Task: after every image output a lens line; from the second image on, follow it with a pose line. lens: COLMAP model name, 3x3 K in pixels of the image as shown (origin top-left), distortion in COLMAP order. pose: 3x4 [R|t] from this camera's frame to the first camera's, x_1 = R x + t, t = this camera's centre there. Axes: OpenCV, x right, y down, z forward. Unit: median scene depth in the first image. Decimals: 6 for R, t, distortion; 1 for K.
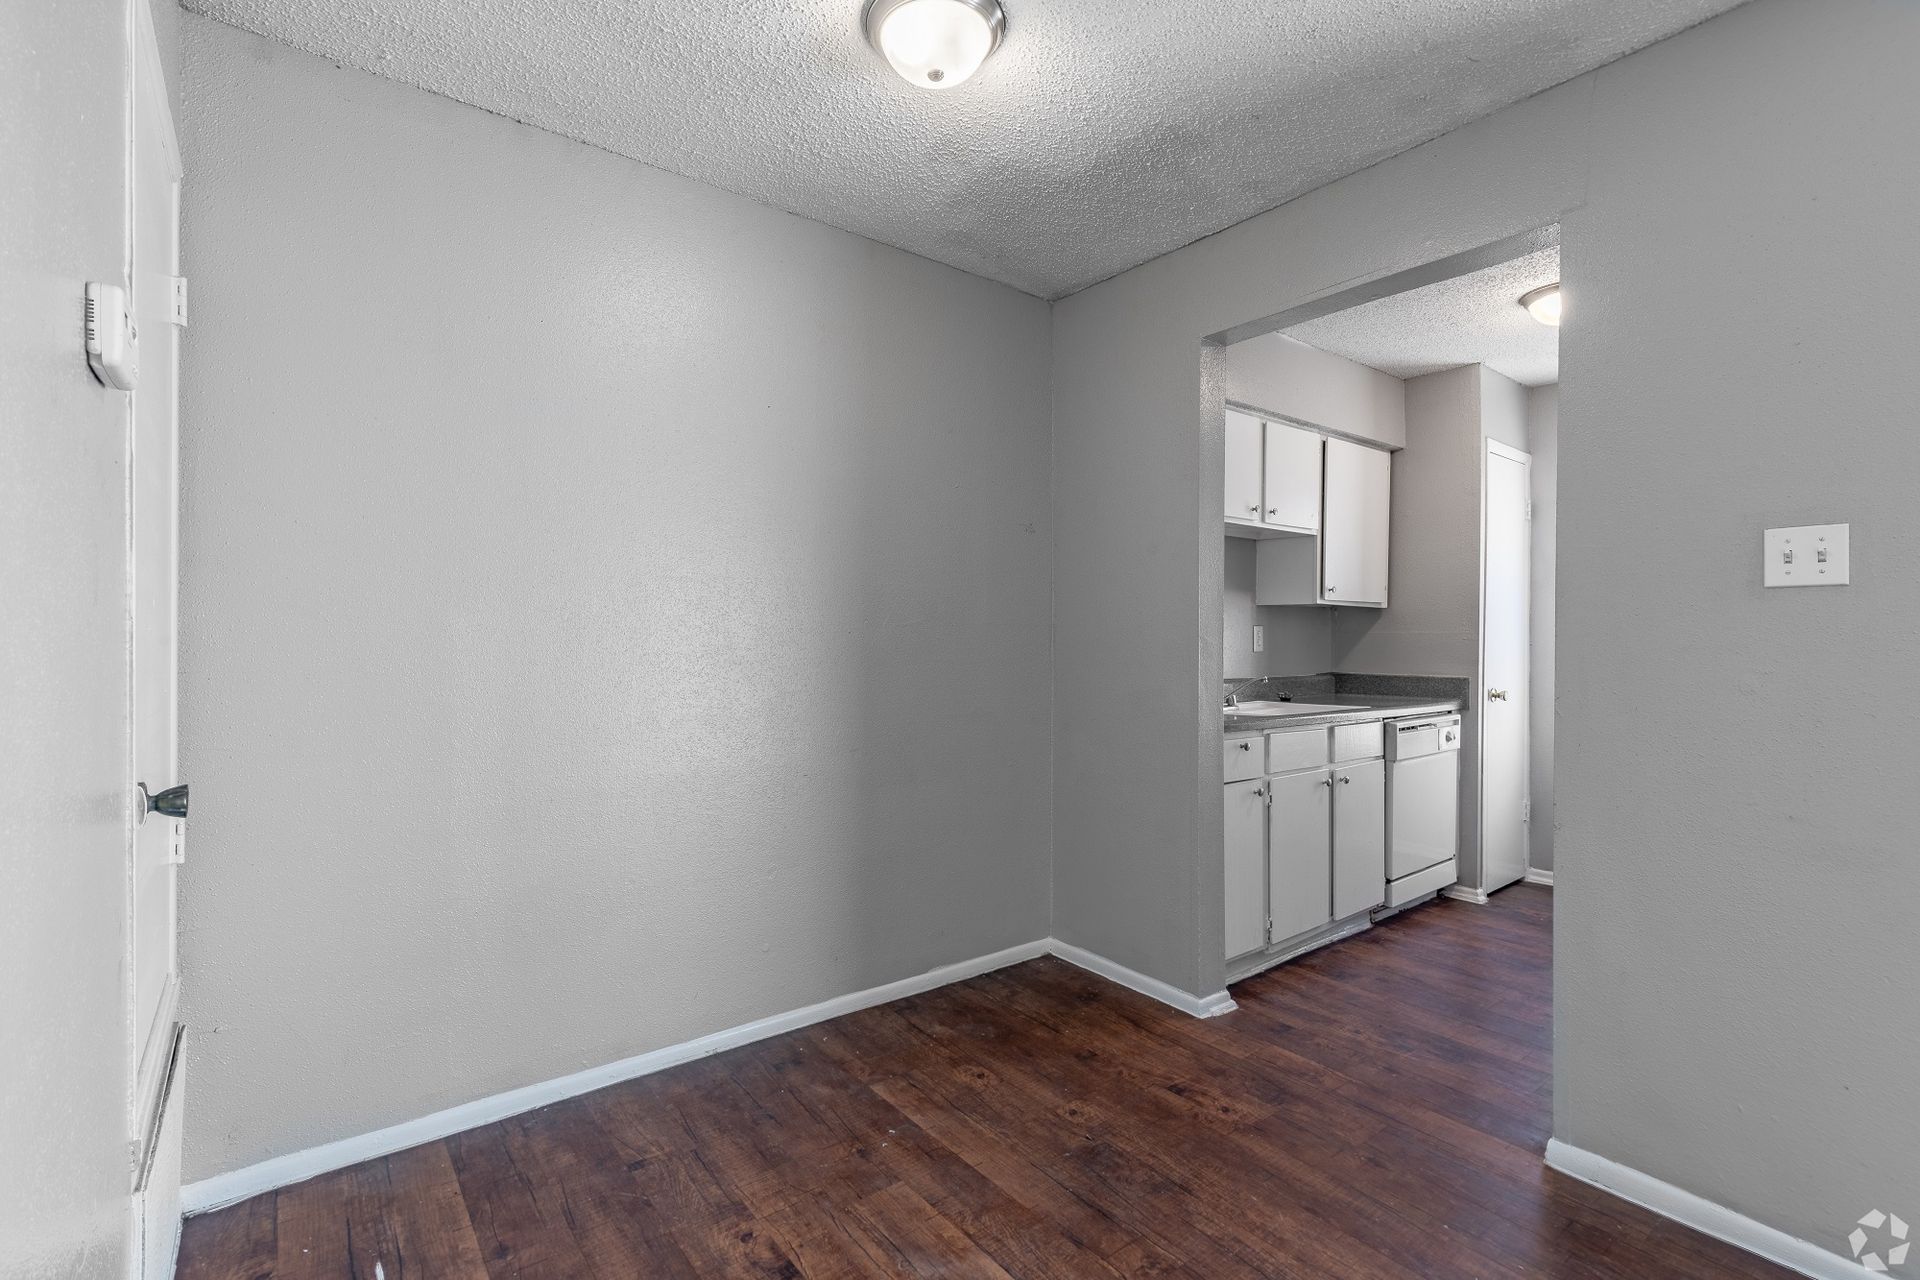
lens RADIAL K [[840.5, 0, 970.0], [0, 840.5, 641.6], [0, 0, 1]] dist [0.014322, -0.001754]
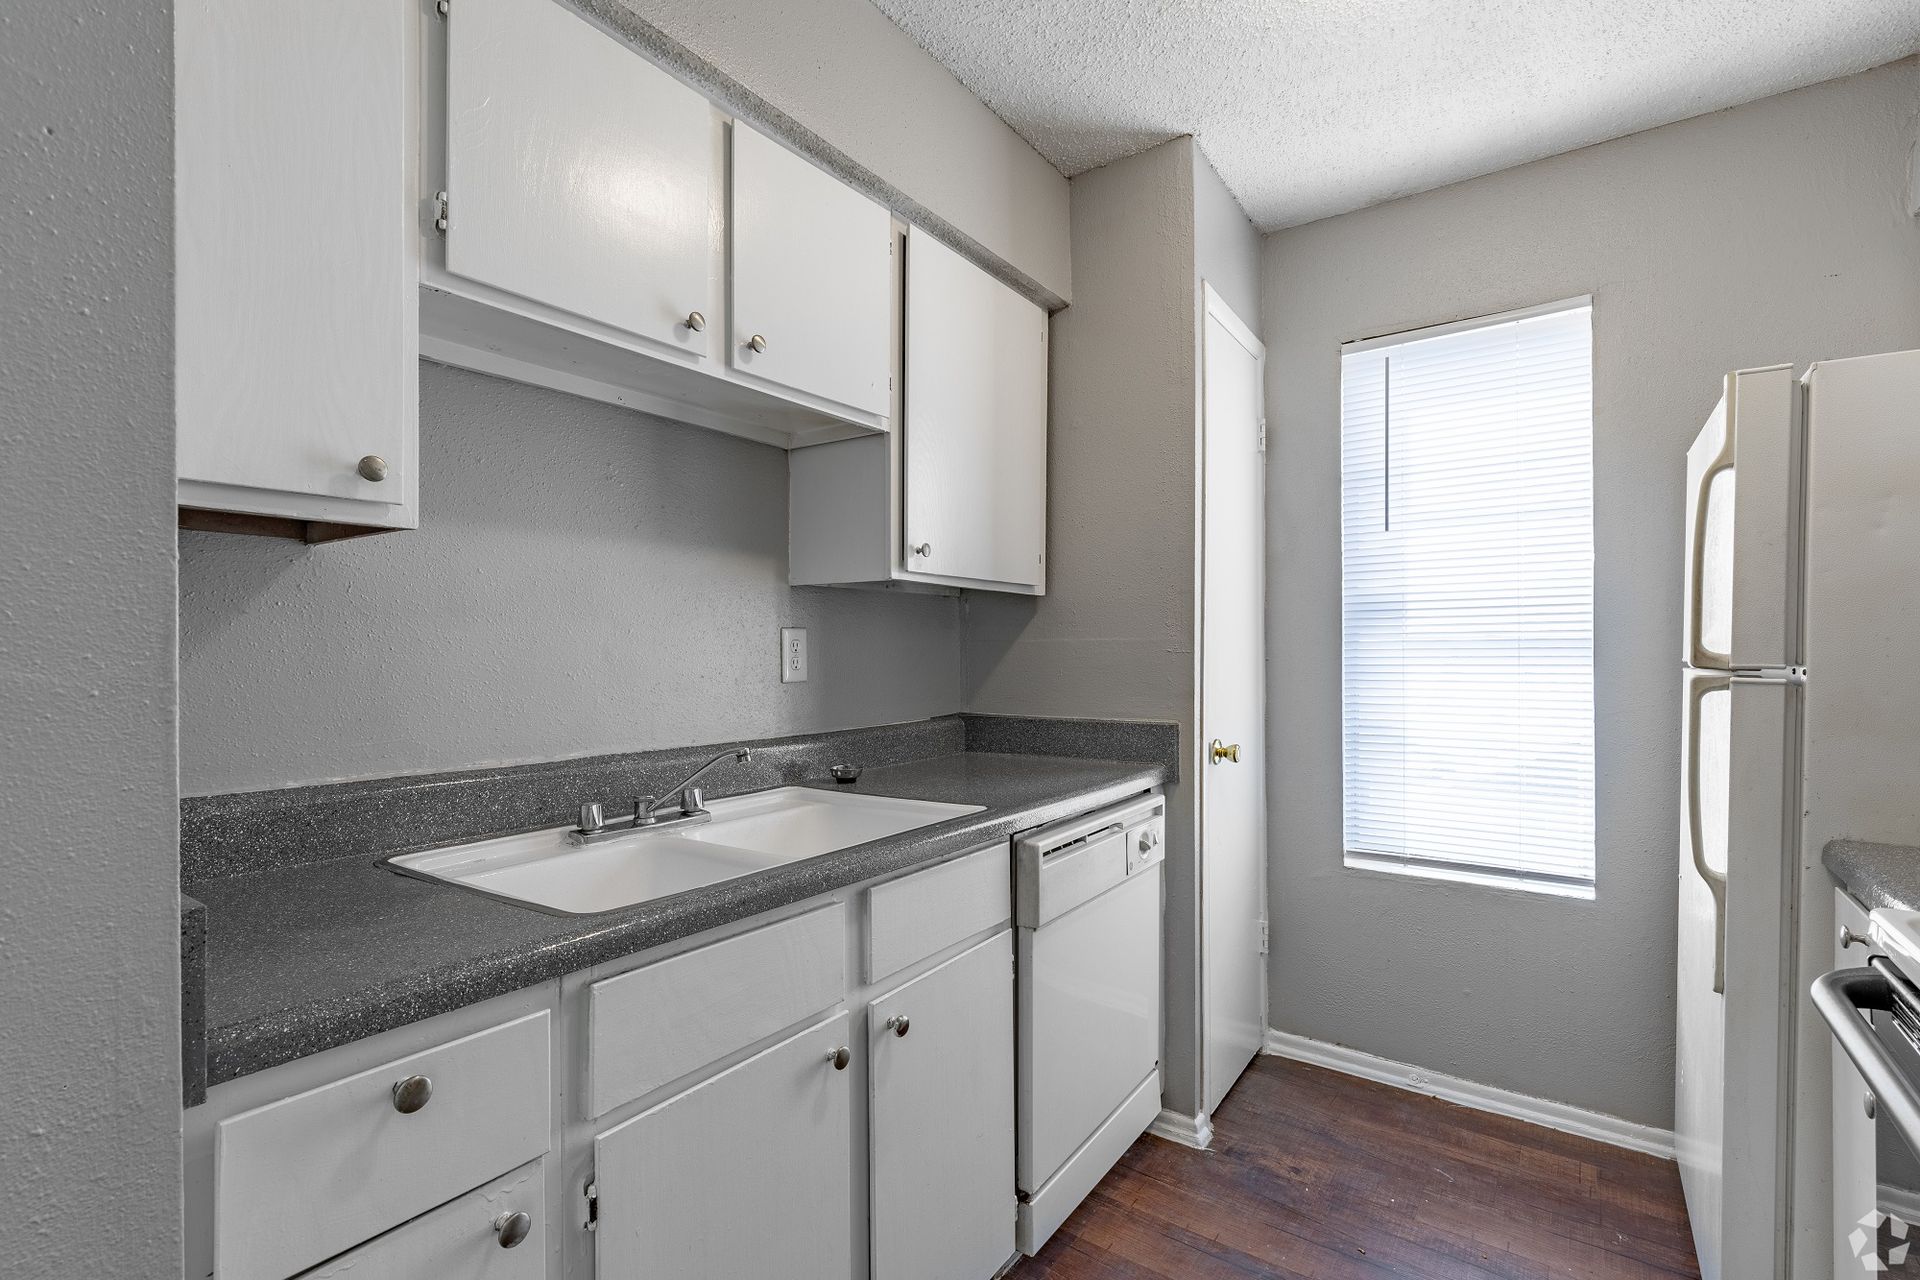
lens RADIAL K [[840.5, 0, 955.0], [0, 840.5, 650.8], [0, 0, 1]] dist [0.014322, -0.001754]
pose [[0.960746, -0.007629, 0.277324, 0.312065], [0.008404, 0.999963, -0.001608, -0.004248], [-0.277302, 0.003875, 0.960775, 0.534904]]
